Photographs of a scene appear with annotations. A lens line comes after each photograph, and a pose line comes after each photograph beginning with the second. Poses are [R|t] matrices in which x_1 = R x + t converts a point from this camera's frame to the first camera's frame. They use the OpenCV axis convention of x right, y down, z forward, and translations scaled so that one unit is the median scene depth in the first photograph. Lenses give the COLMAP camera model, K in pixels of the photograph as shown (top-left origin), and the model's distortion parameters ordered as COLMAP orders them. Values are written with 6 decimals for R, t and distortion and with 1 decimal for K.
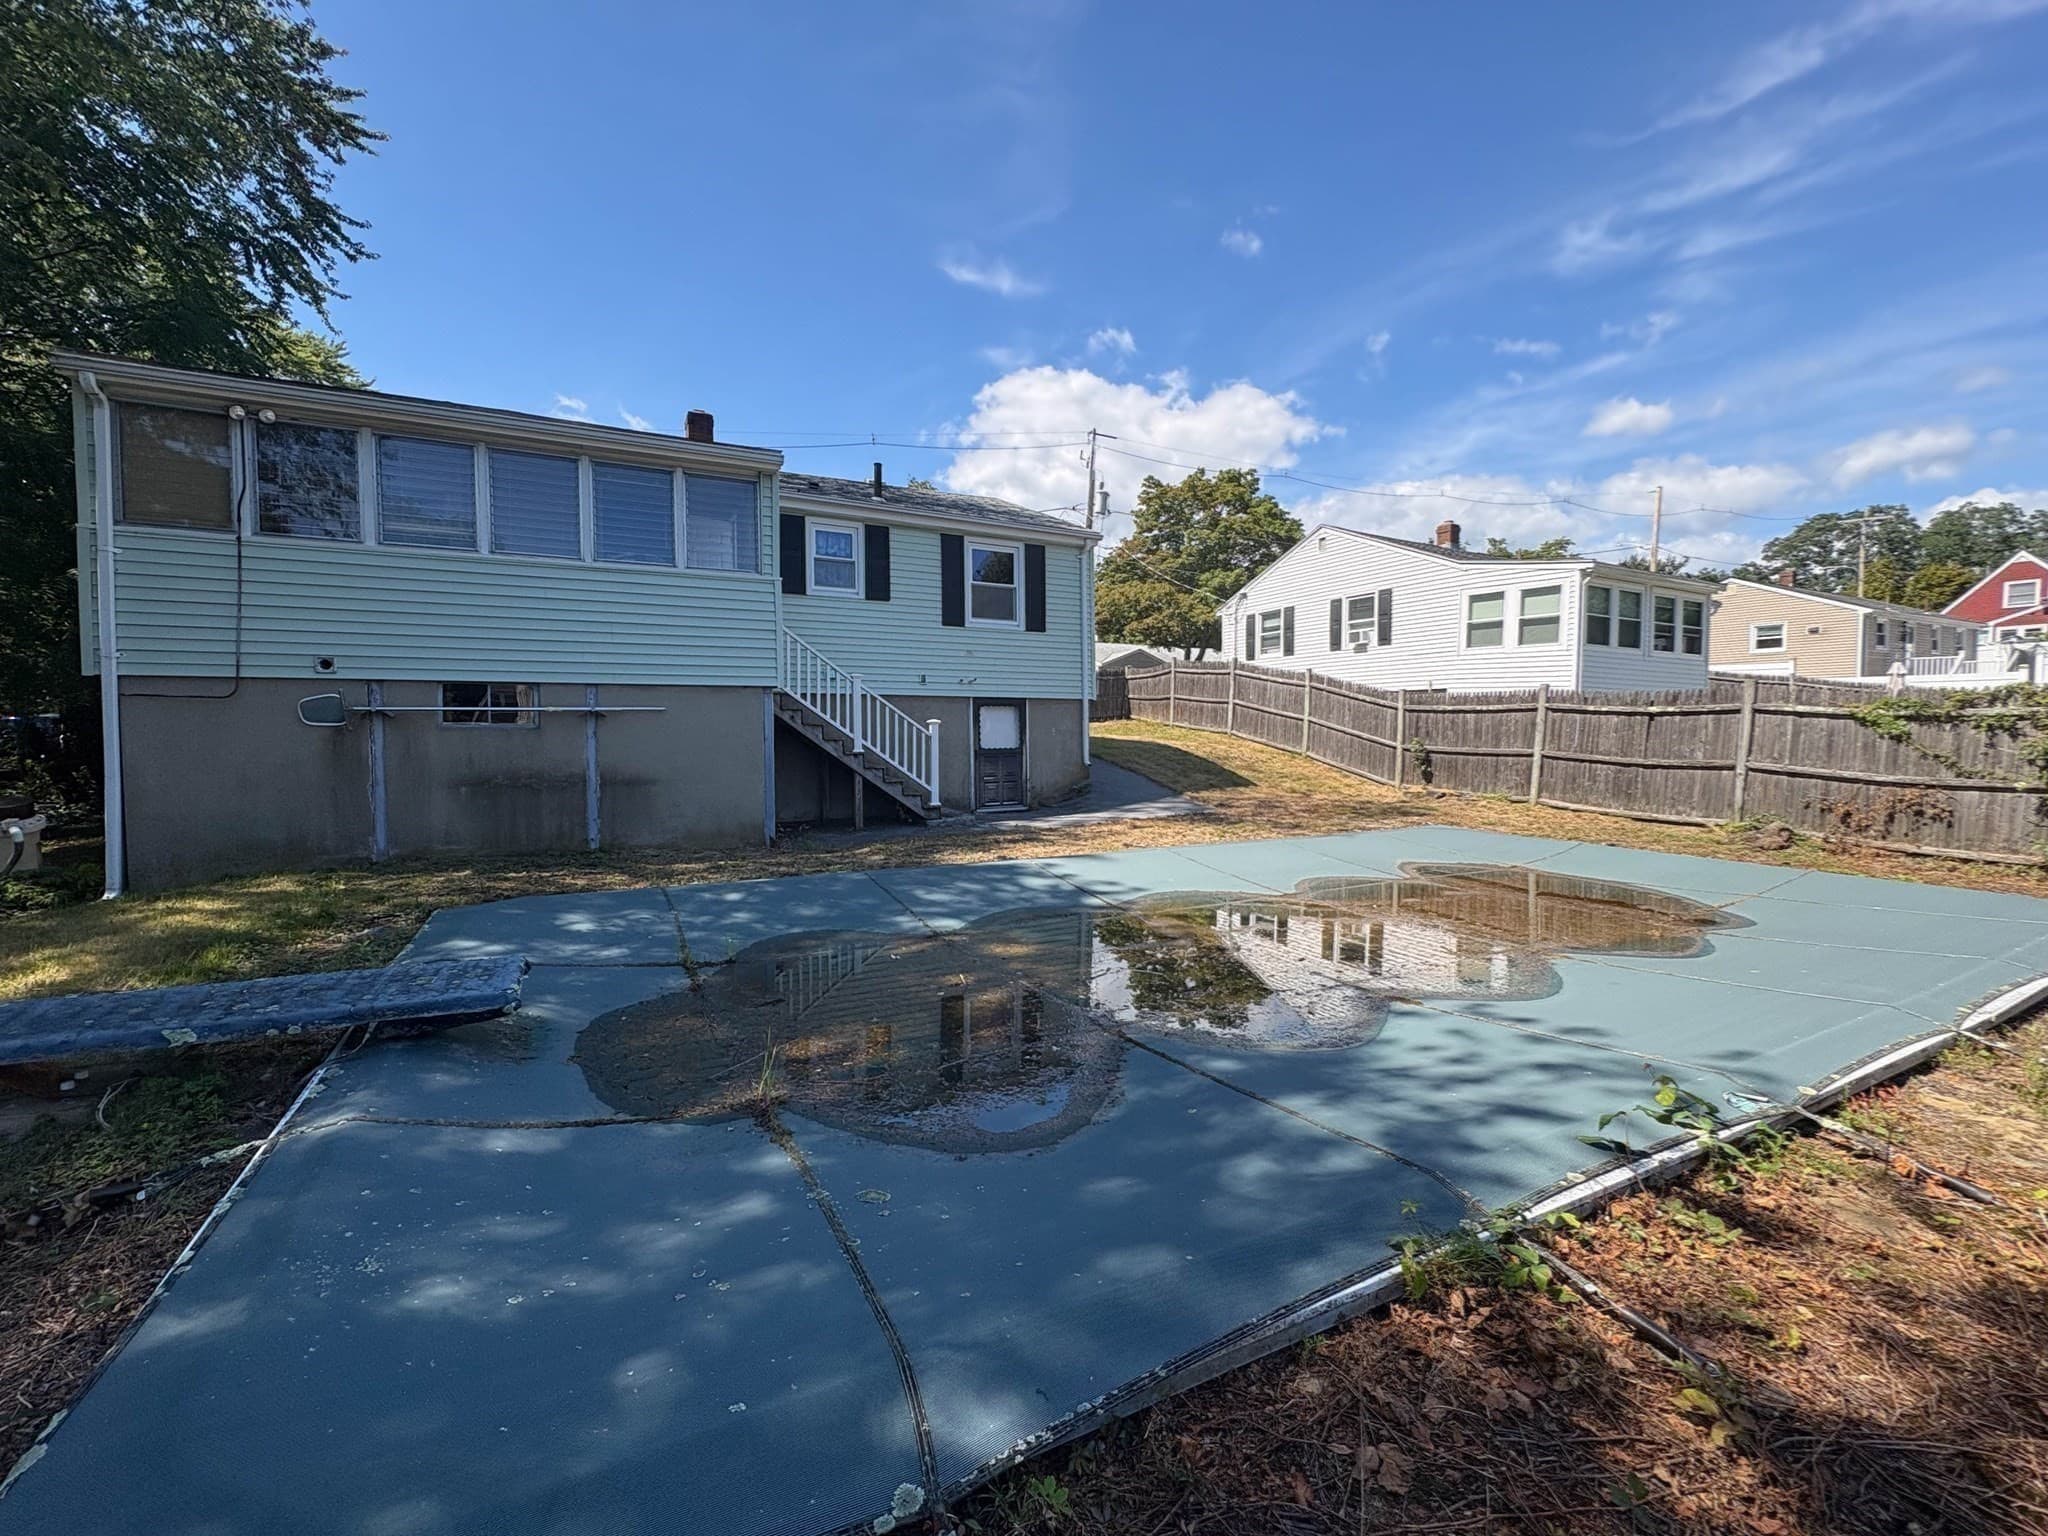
lens RADIAL K [[818.0, 0, 1014.5], [0, 818.0, 767.9], [0, 0, 1]] dist [-0.002654, 0.000097]
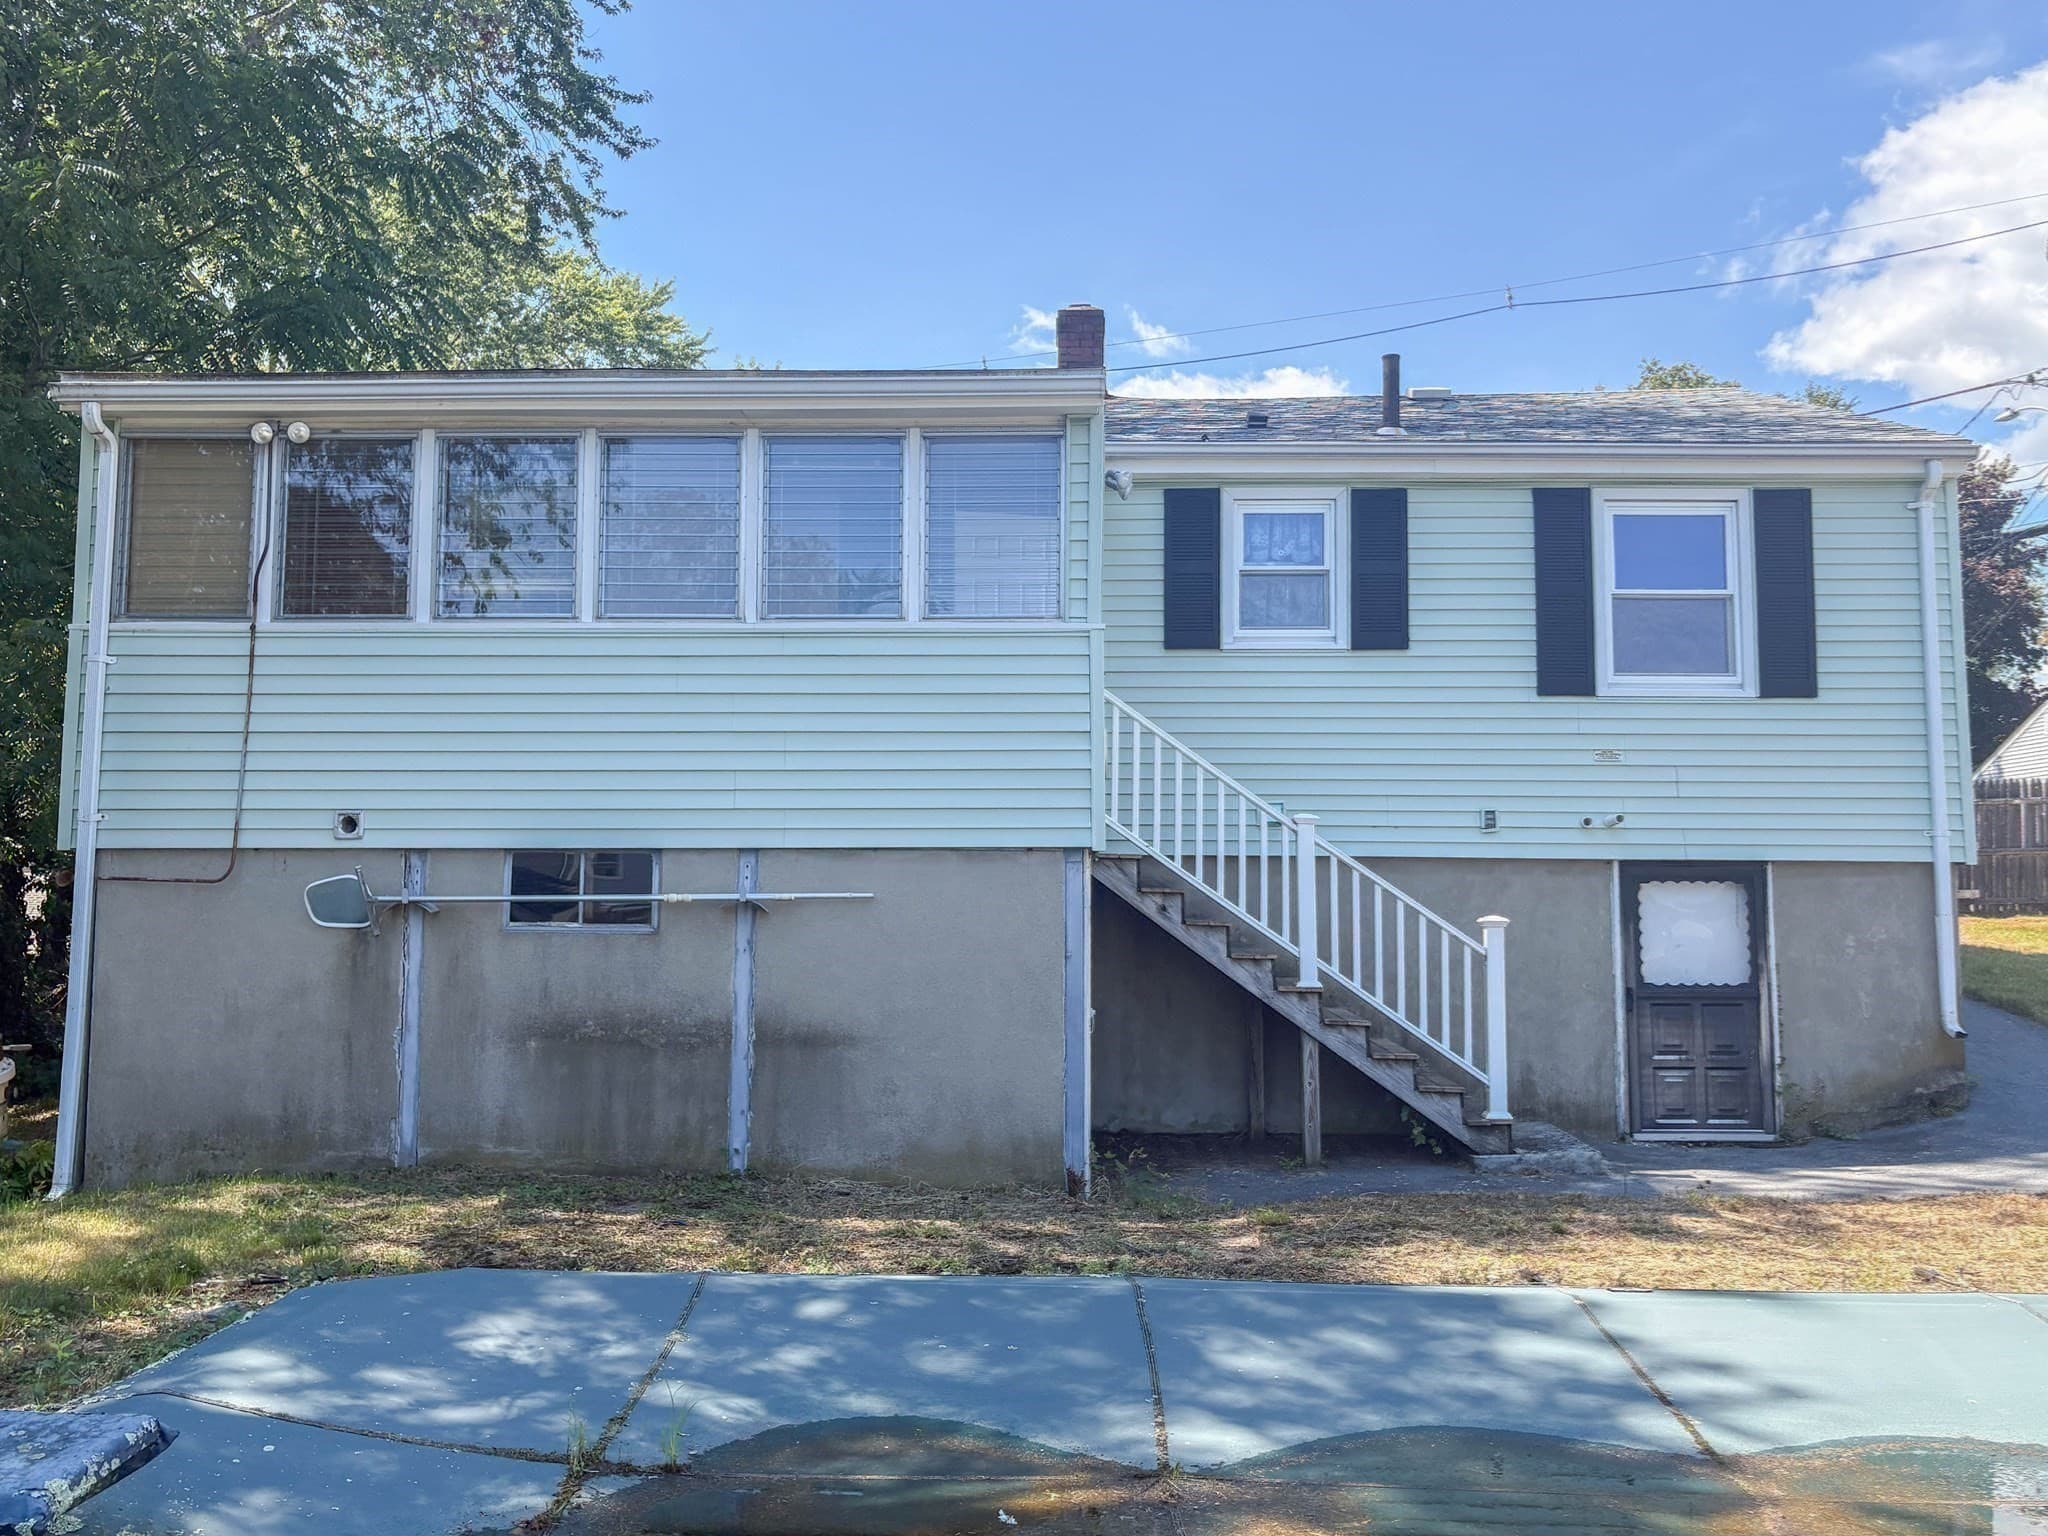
lens RADIAL K [[1757.5, 0, 1016.3], [0, 1757.5, 786.2], [0, 0, 1]] dist [0.043142, -0.044625]
pose [[0.876821, -0.031692, -0.479771, 0.133705], [-0.028120, 0.992738, -0.116967, -0.011397], [0.479994, 0.116050, 0.869562, 0.072594]]
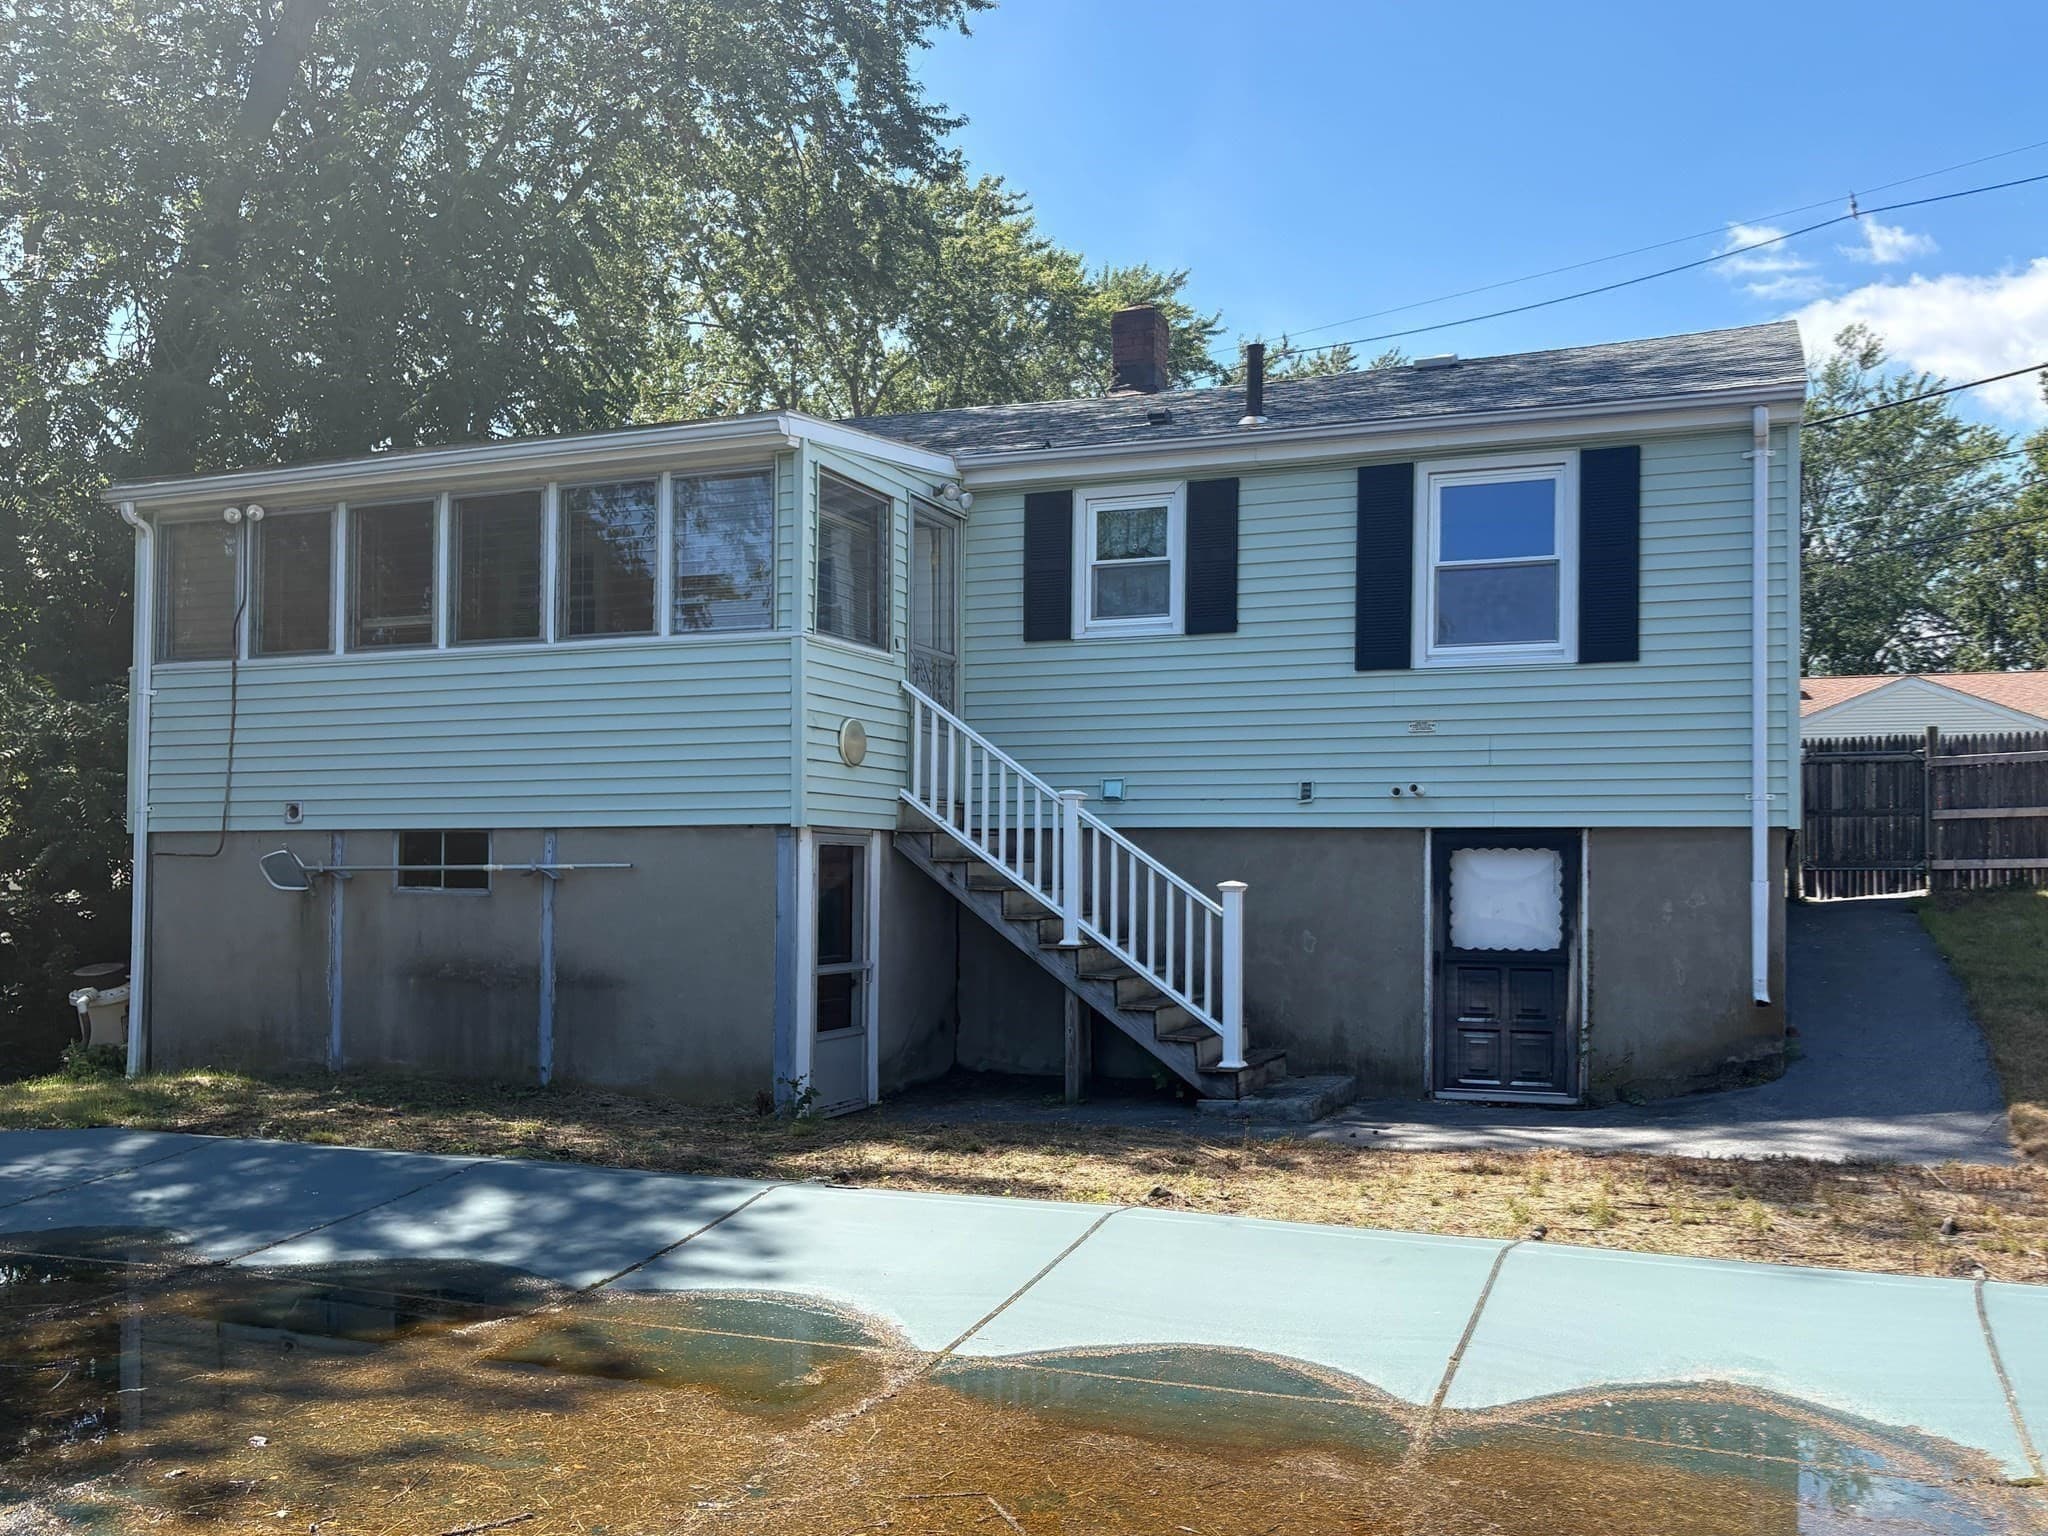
lens RADIAL K [[1757.5, 0, 1062.3], [0, 1757.5, 863.8], [0, 0, 1]] dist [0.043142, -0.044625]
pose [[0.662849, -0.002800, -0.748748, 0.606206], [-0.041763, 0.998298, -0.040704, -0.025804], [0.747588, 0.058250, 0.661604, 0.285371]]
